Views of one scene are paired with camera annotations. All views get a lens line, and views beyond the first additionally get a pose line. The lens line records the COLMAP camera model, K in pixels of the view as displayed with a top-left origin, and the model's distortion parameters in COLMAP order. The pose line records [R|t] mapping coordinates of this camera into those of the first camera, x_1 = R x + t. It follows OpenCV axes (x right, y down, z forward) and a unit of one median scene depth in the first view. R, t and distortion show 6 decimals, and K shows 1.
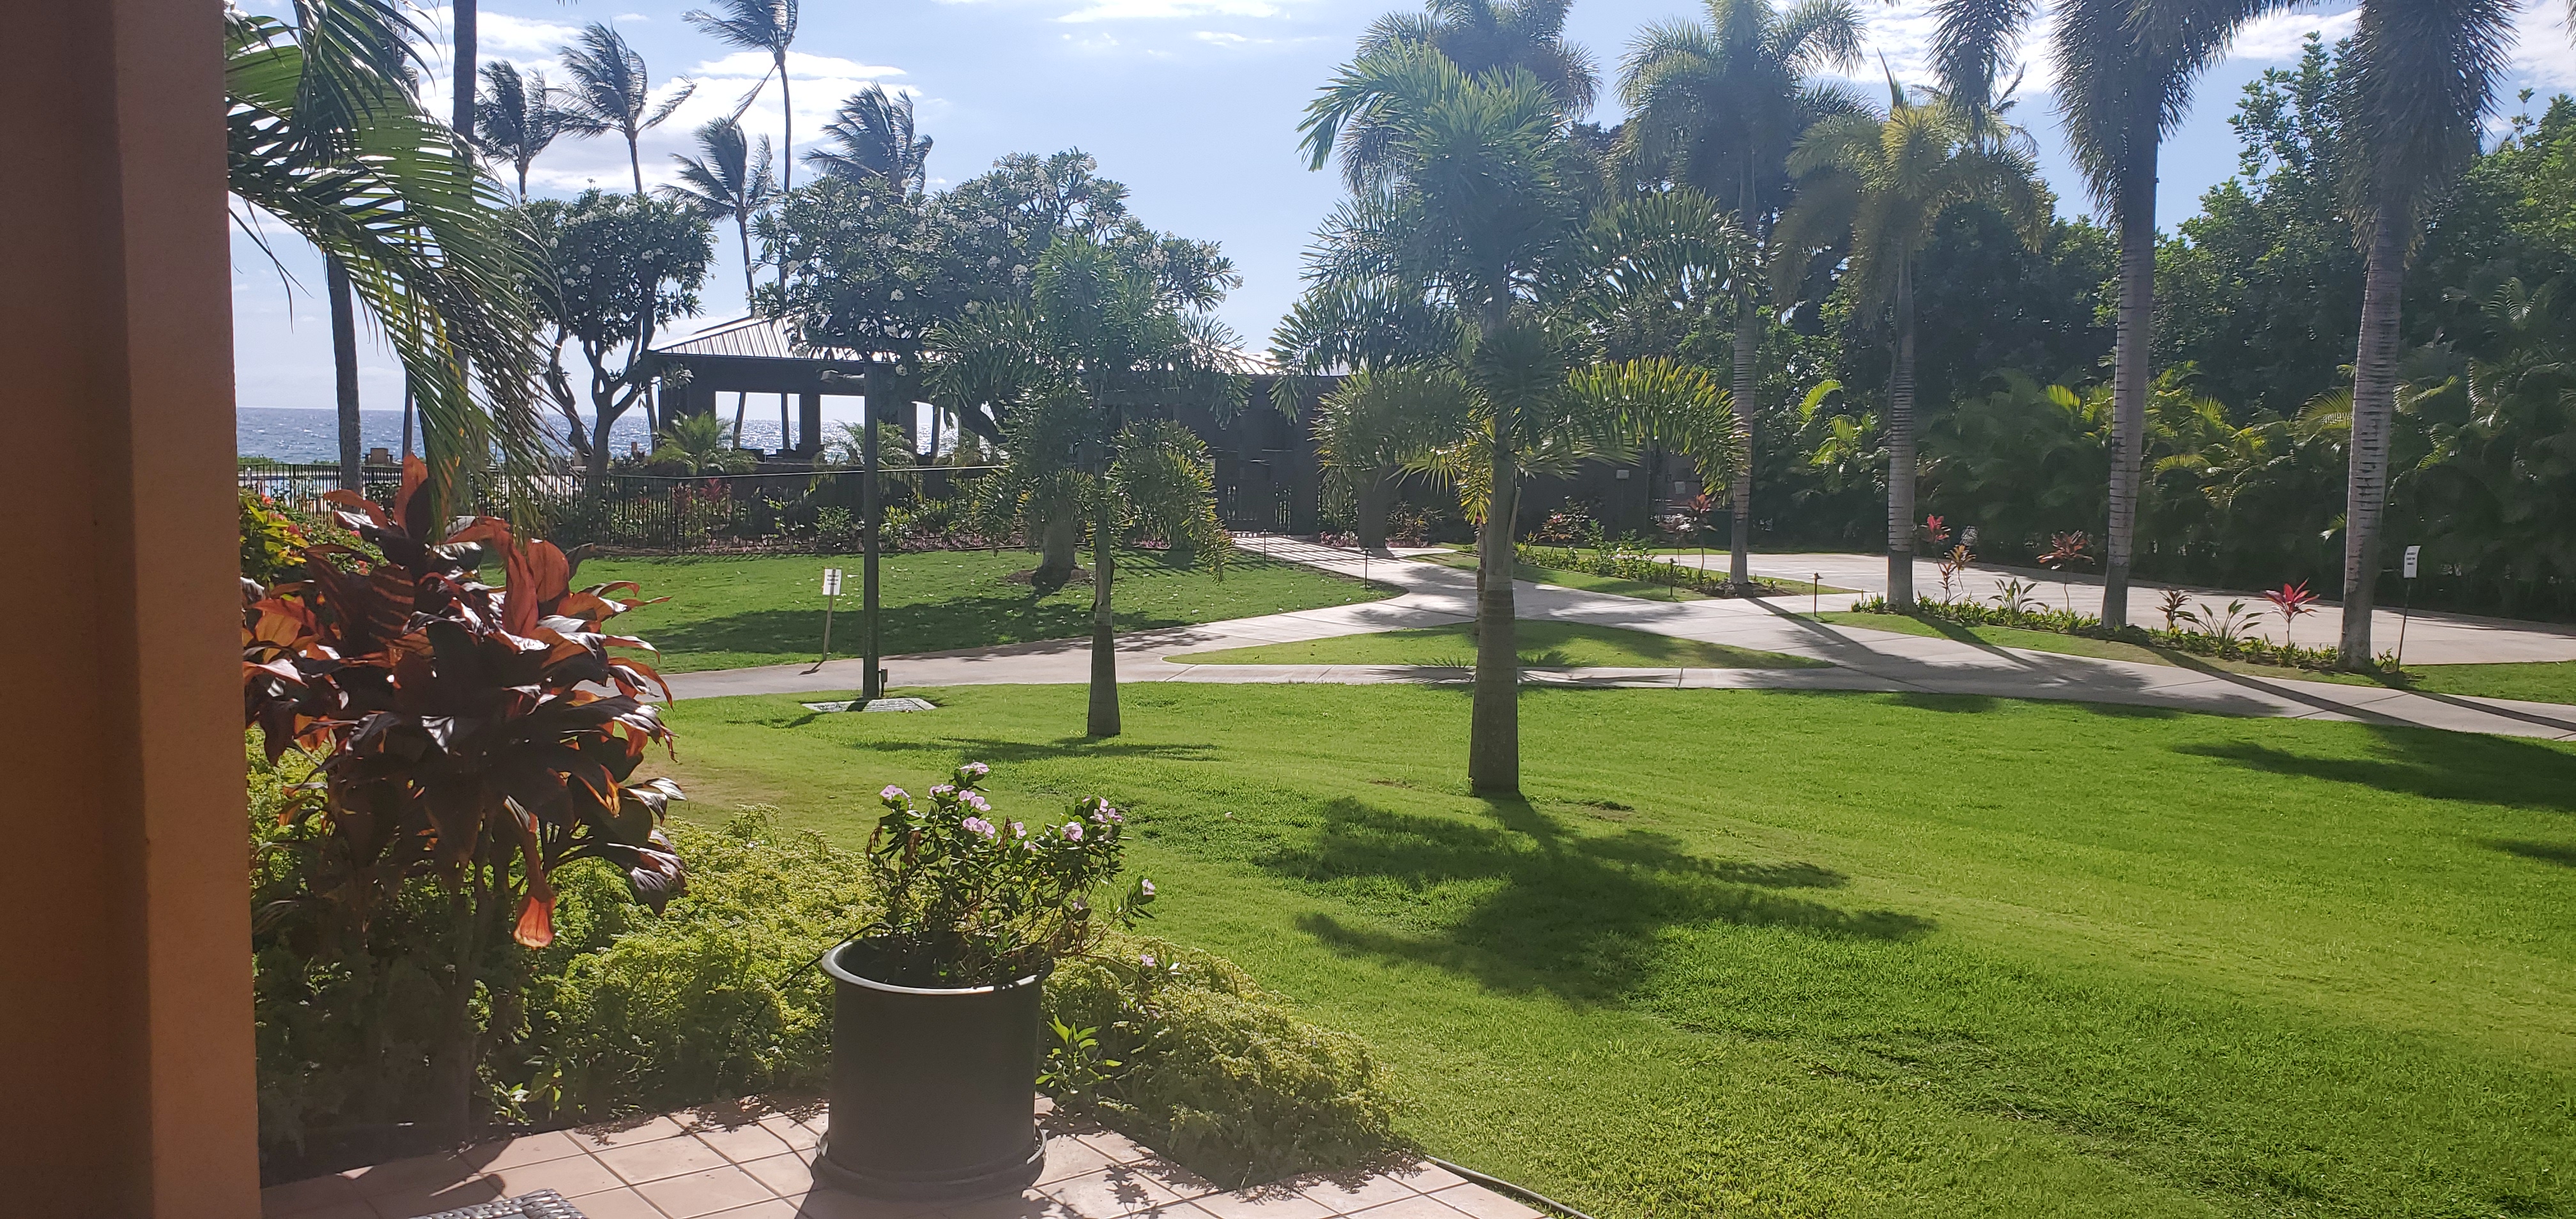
lens RADIAL K [[1962.9, 0, 1278.0], [0, 1962.9, 596.9], [0, 0, 1]] dist [0.021032, -0.026844]
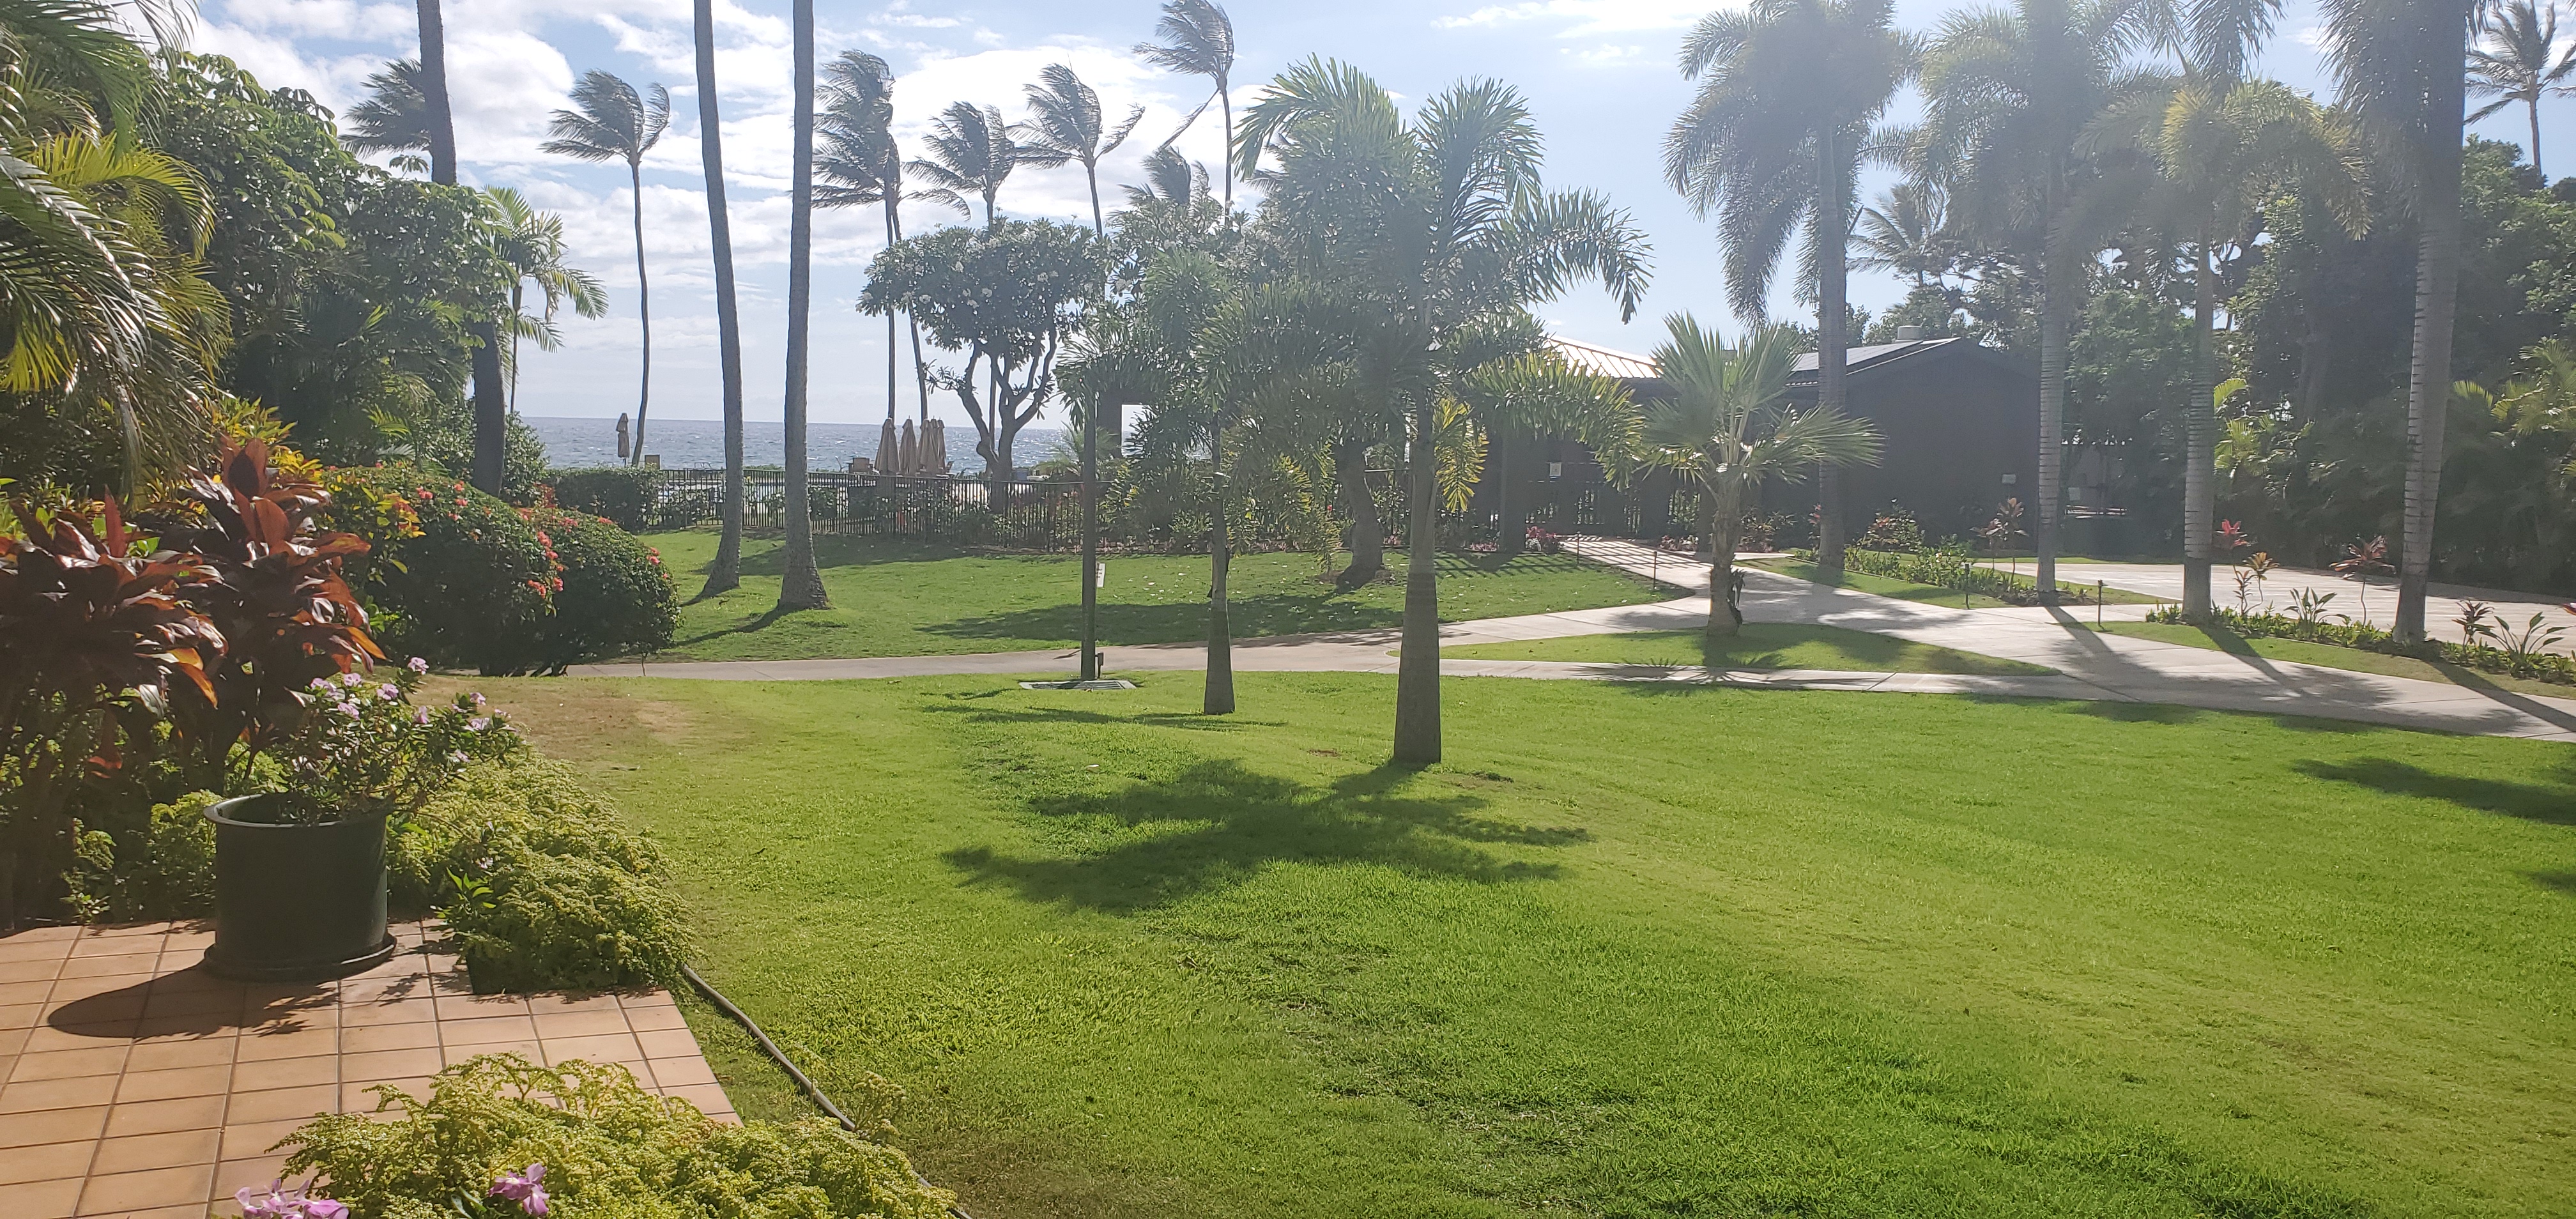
lens RADIAL K [[1962.9, 0, 1288.4], [0, 1962.9, 627.0], [0, 0, 1]] dist [0.021032, -0.026844]
pose [[0.968869, 0.017975, -0.246921, 0.165999], [-0.015399, 0.999805, 0.012360, 0.006334], [0.247095, -0.008173, 0.968957, -0.028252]]
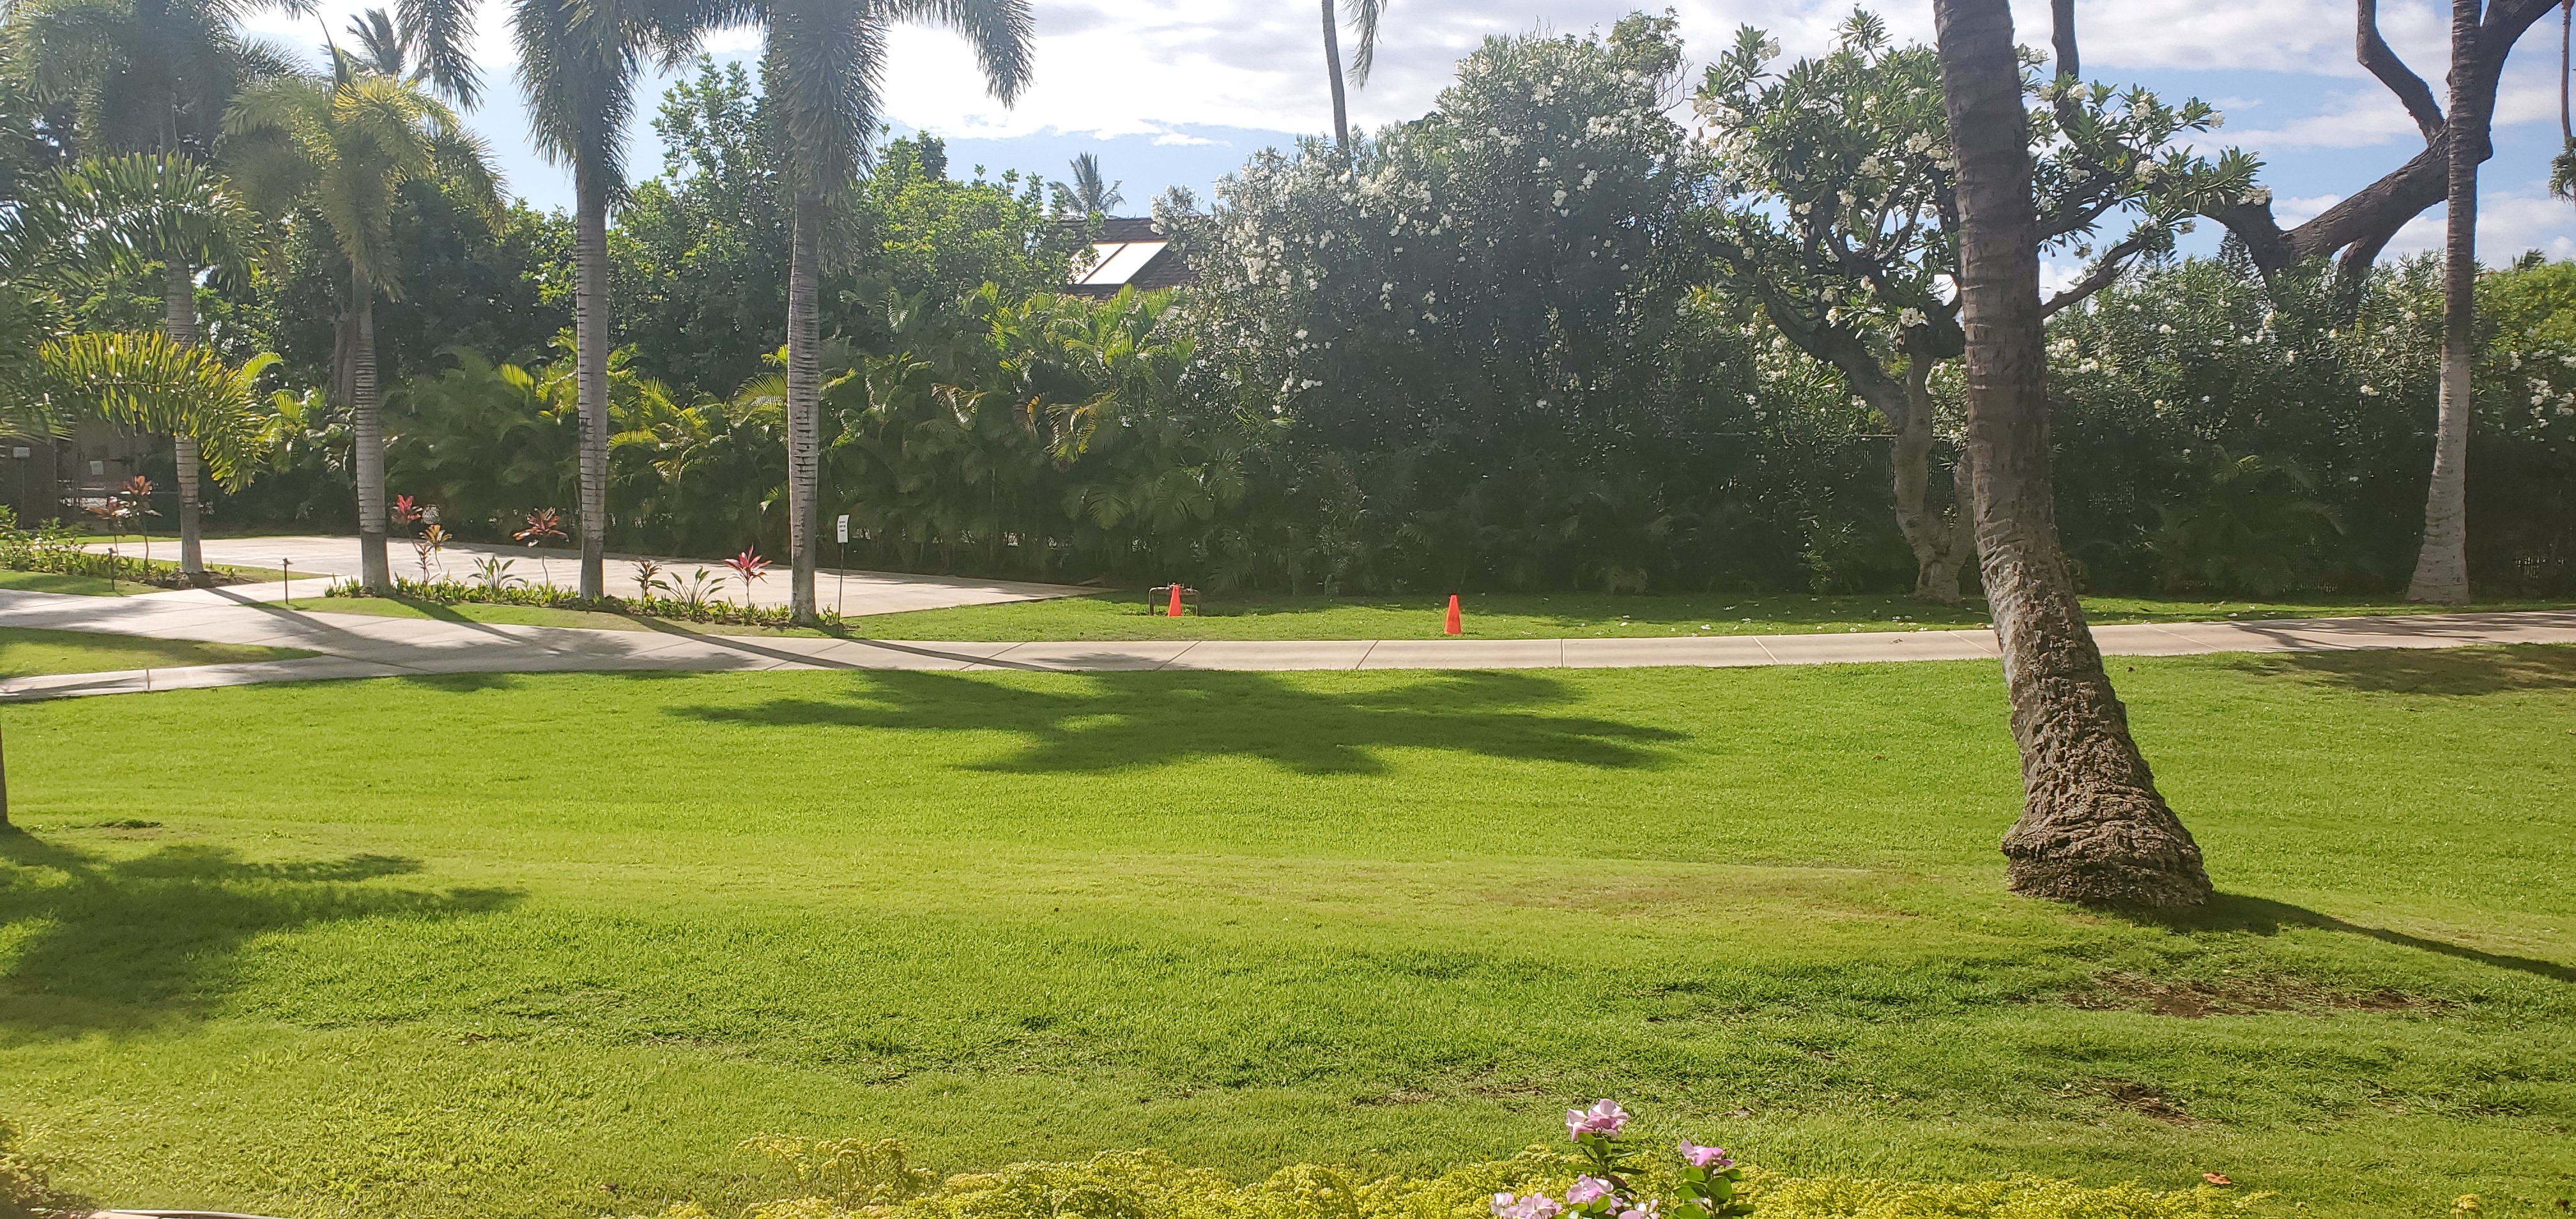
lens RADIAL K [[1962.9, 0, 1242.6], [0, 1962.9, 601.1], [0, 0, 1]] dist [0.021032, -0.026844]
pose [[0.735435, -0.053776, 0.675458, -0.036684], [0.043551, 0.998536, 0.032079, -0.002266], [-0.676195, 0.005825, 0.736700, -0.014922]]
